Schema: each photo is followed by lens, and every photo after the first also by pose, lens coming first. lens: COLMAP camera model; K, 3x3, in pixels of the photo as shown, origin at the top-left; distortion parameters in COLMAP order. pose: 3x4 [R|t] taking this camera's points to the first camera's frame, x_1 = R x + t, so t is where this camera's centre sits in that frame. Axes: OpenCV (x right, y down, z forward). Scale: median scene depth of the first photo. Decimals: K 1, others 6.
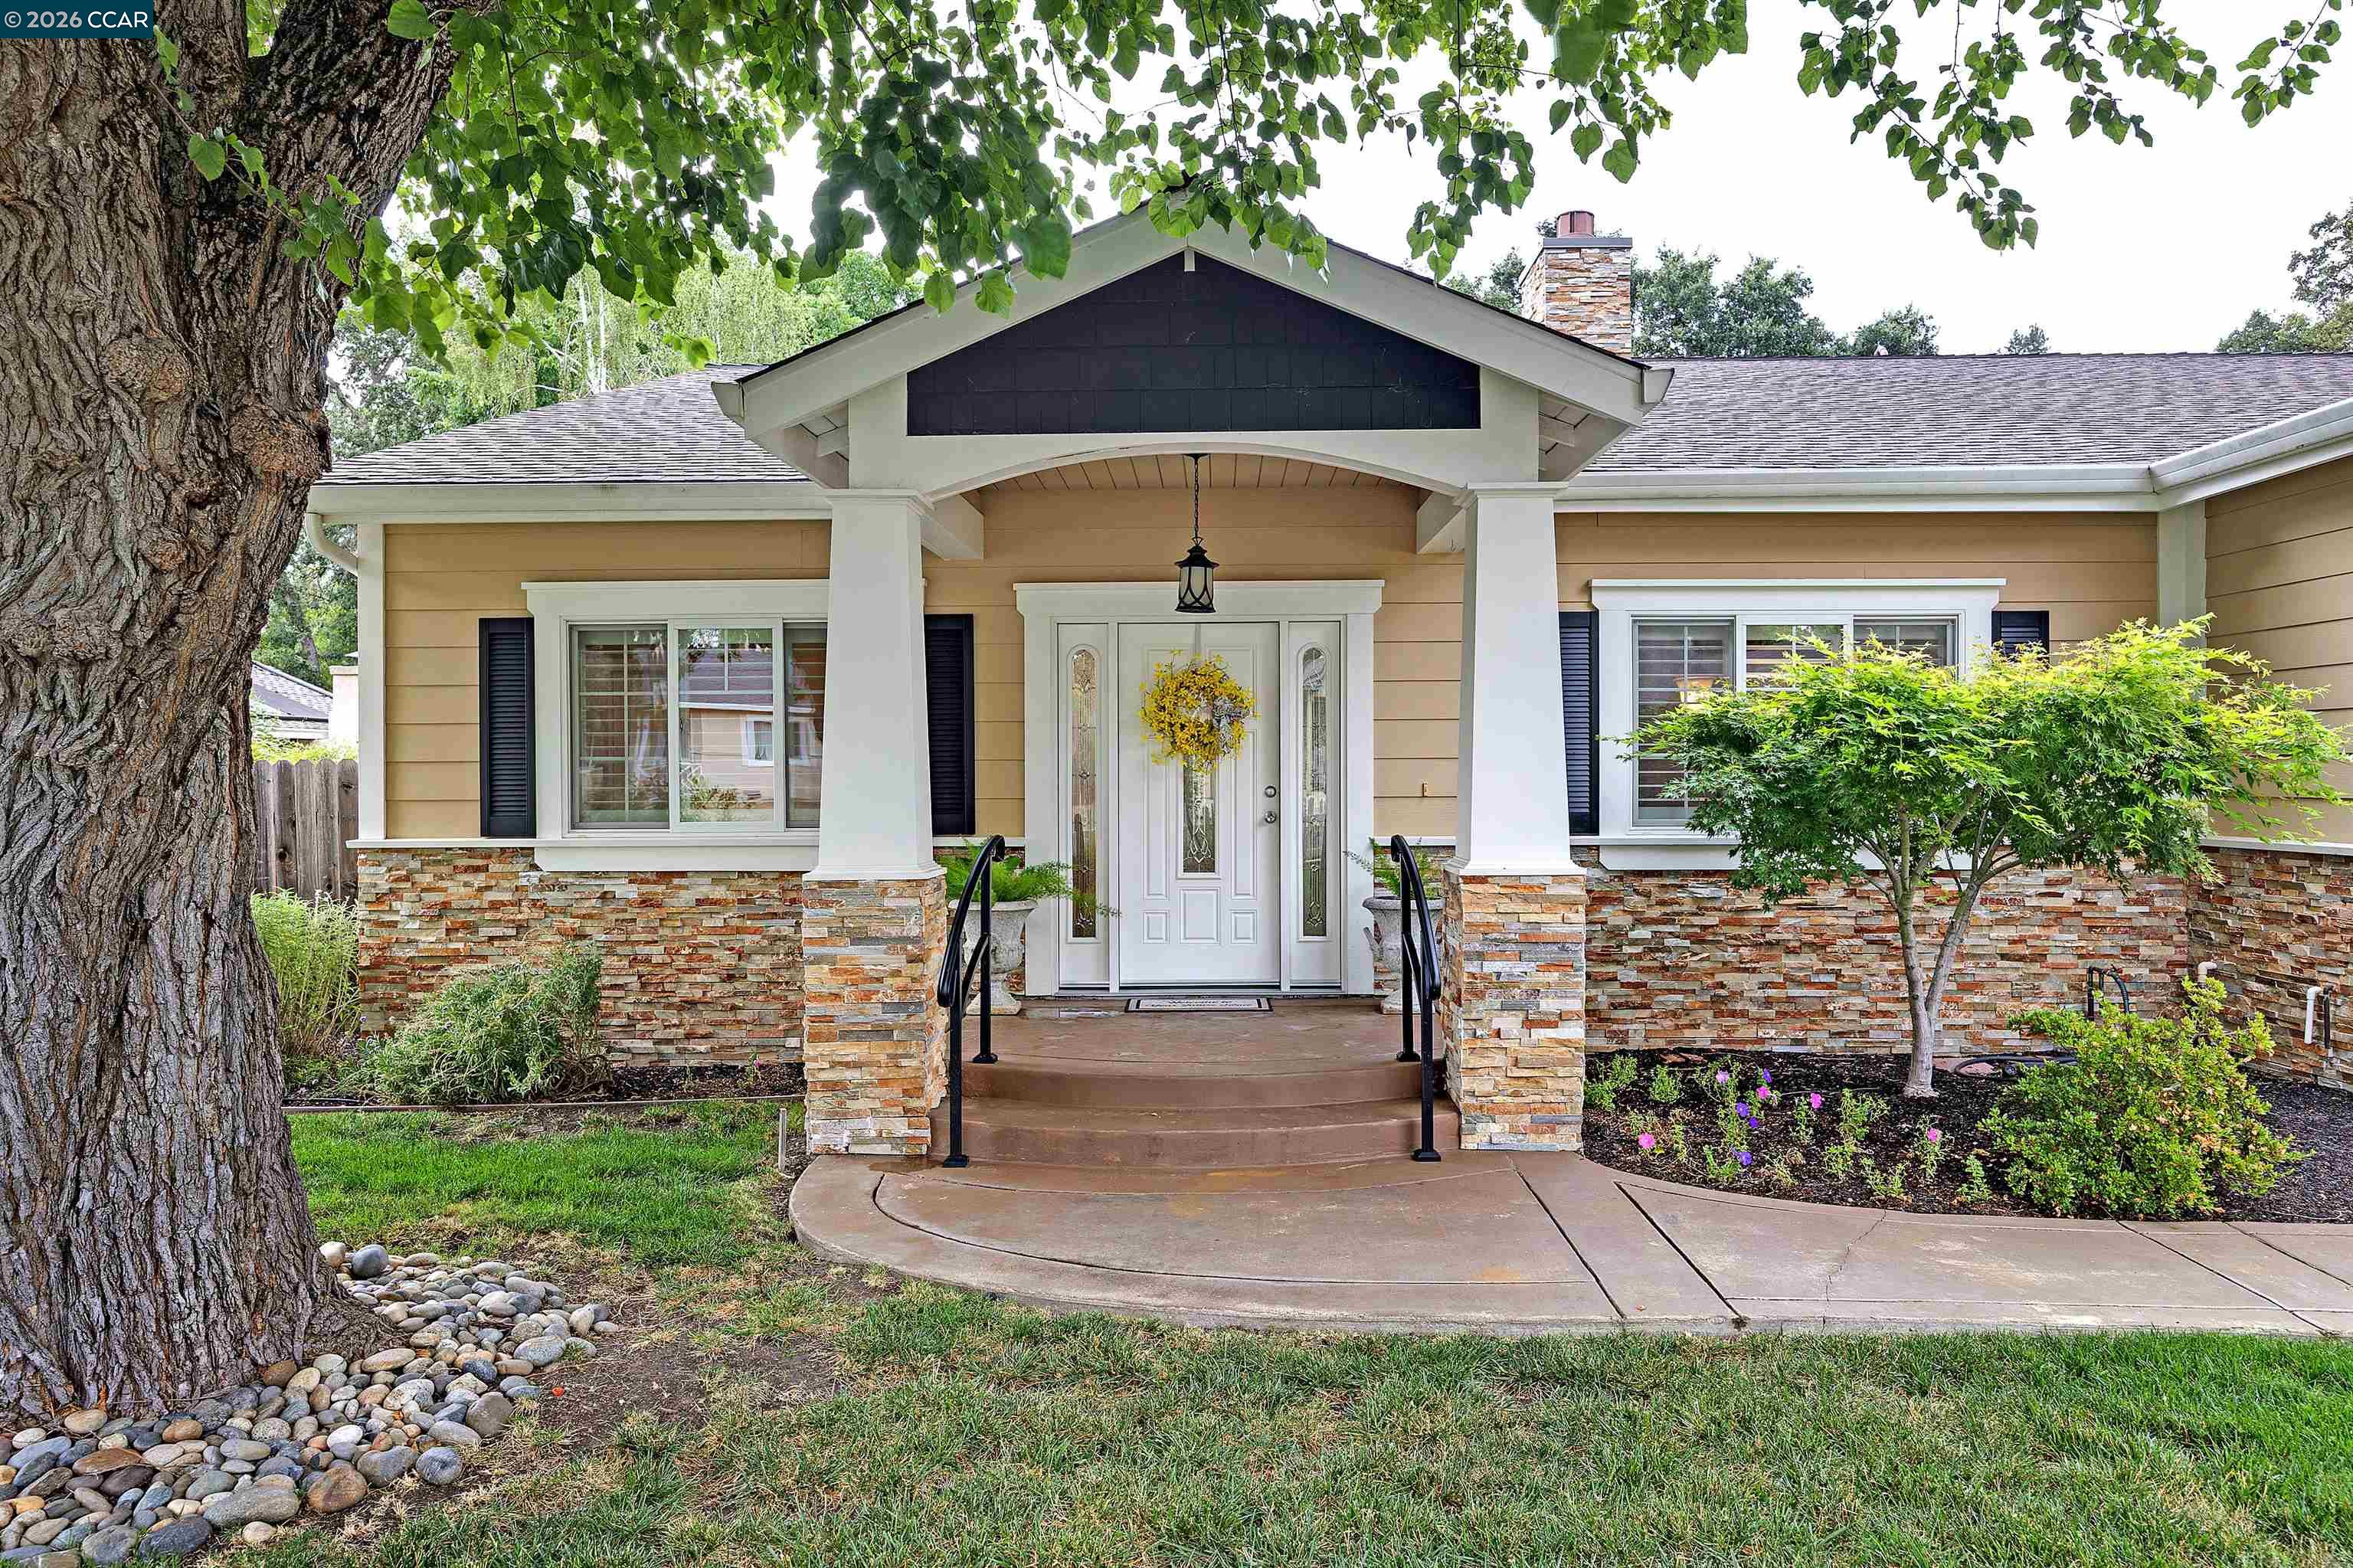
lens RADIAL K [[1663.5, 0, 1187.3], [0, 1663.5, 782.4], [0, 0, 1]] dist [0.007152, 0.002309]
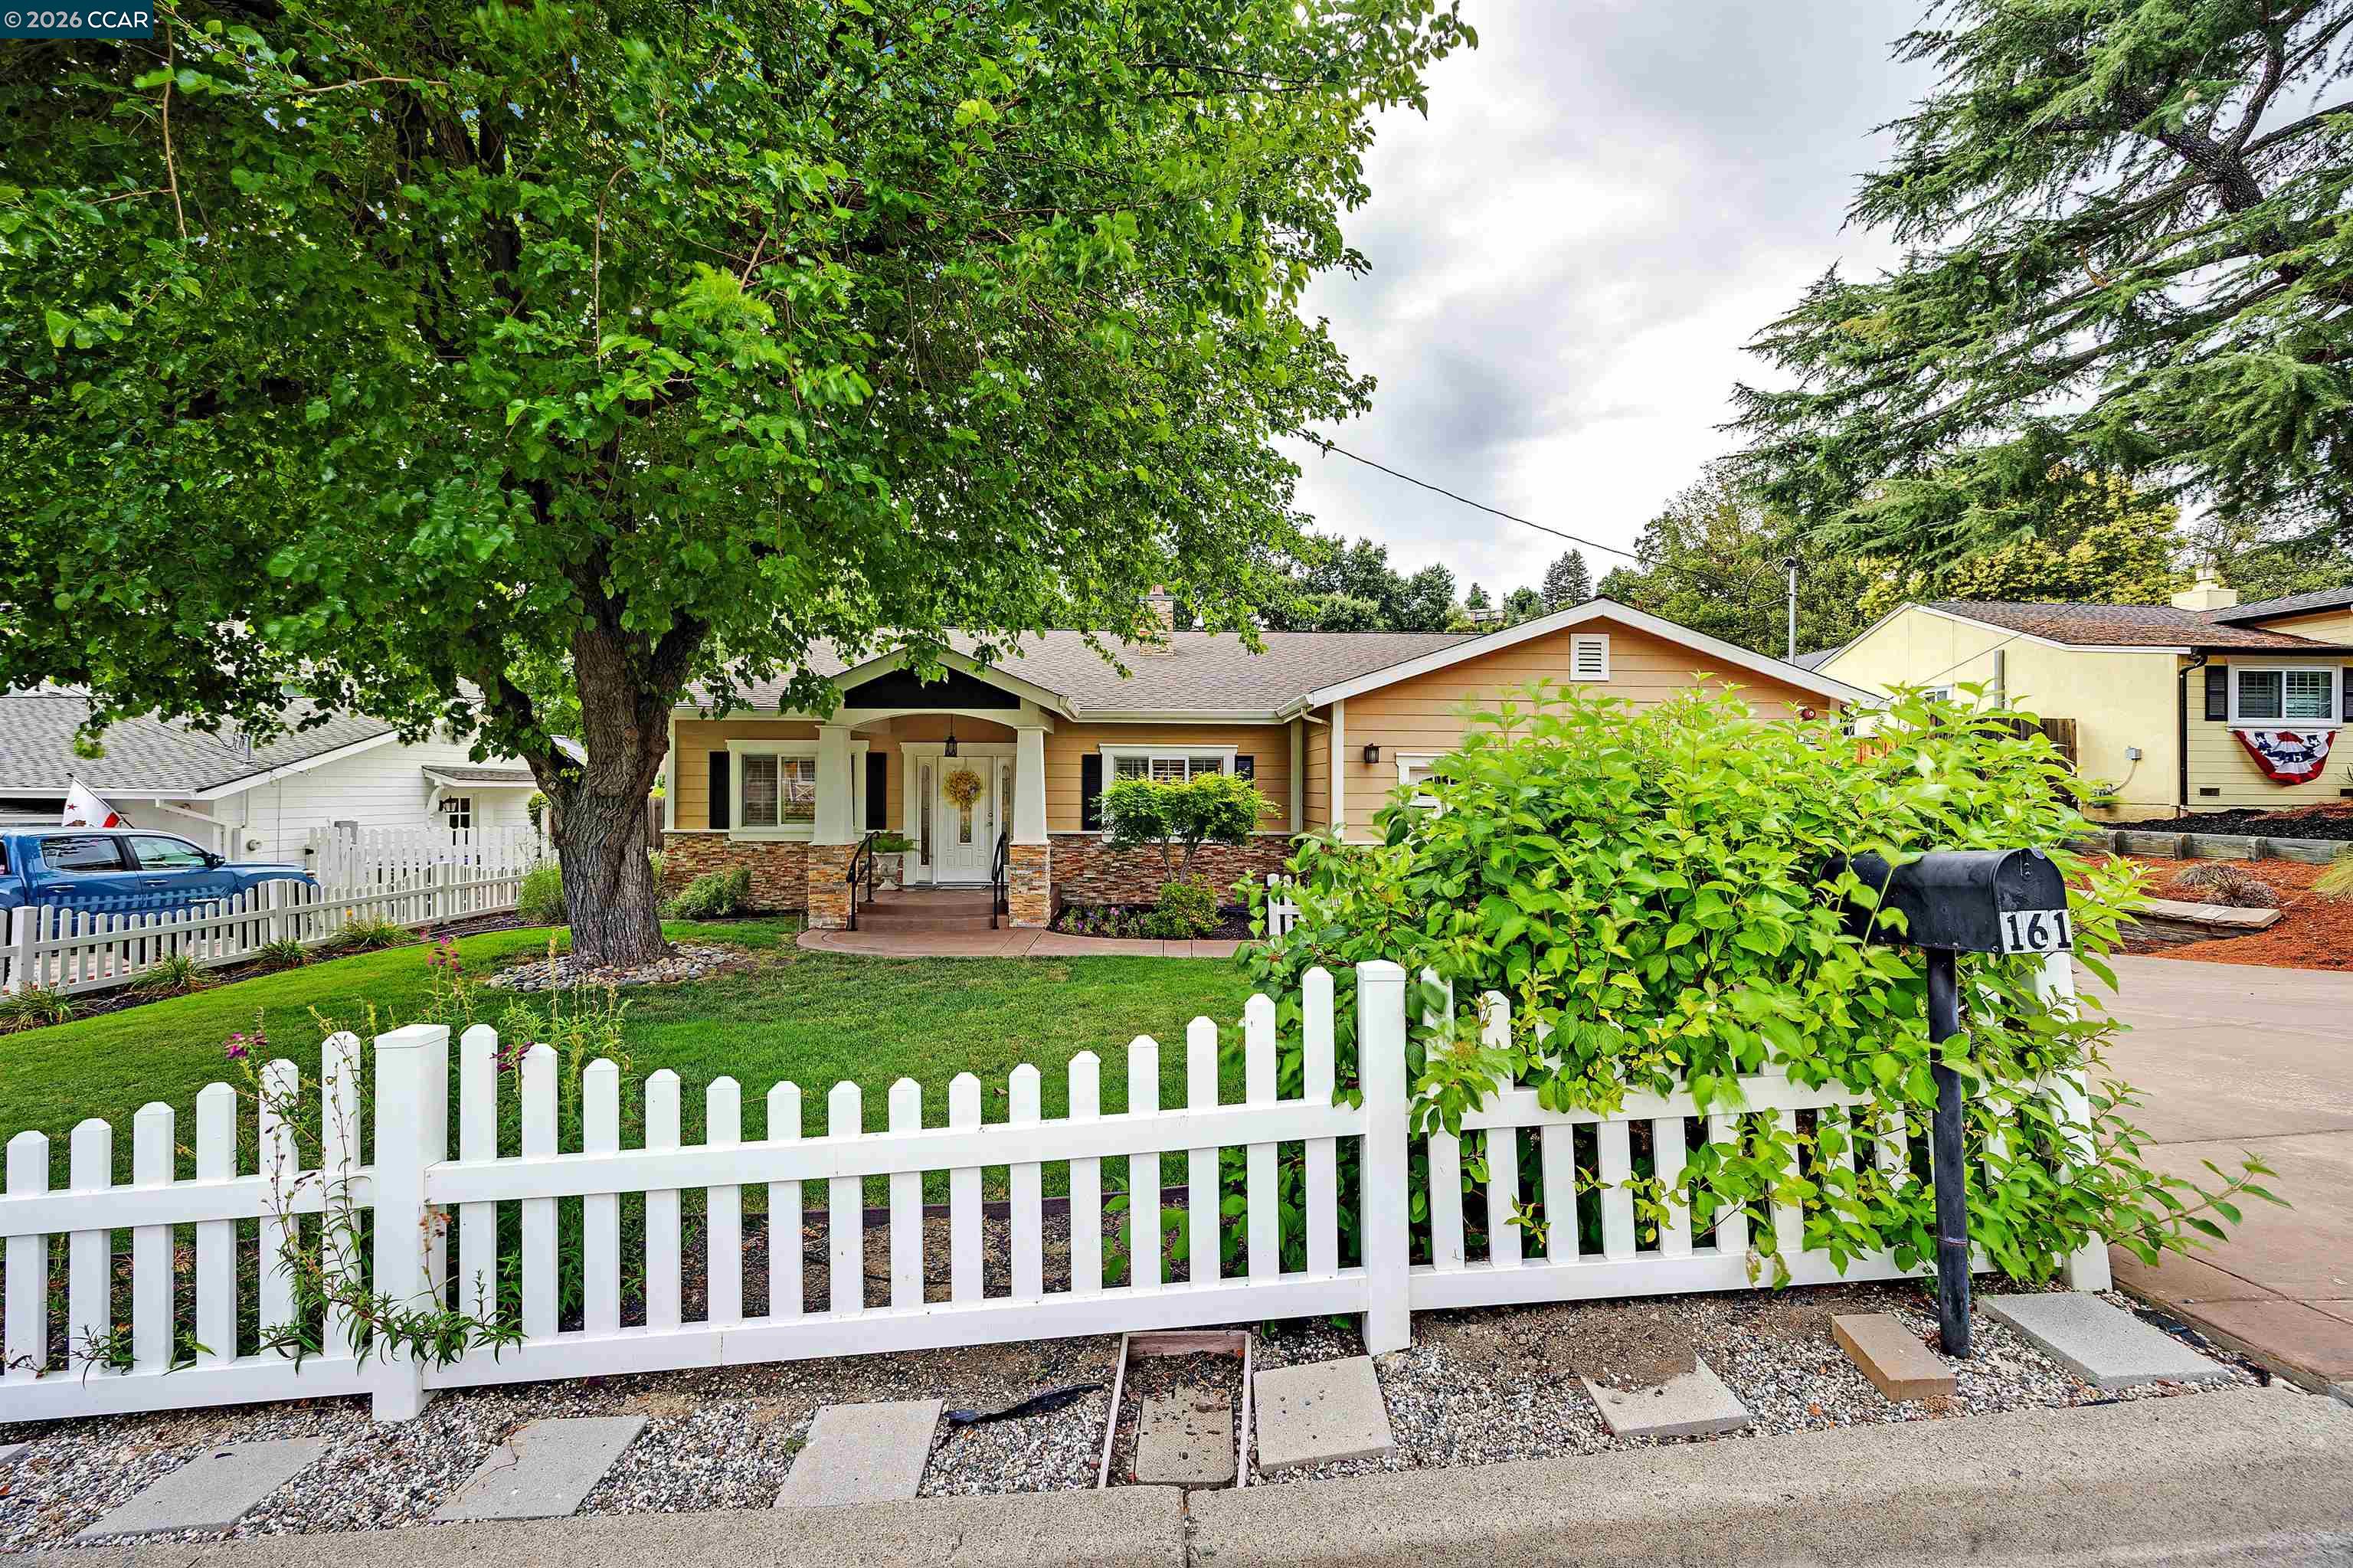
lens RADIAL K [[902.2, 0, 1166.0], [0, 902.2, 775.4], [0, 0, 1]] dist [-0.001964, 0.000015]
pose [[0.997995, 0.010417, 0.062435, 0.263806], [-0.009351, 0.999806, -0.017344, -0.039678], [-0.062603, 0.016726, 0.997898, -0.602036]]
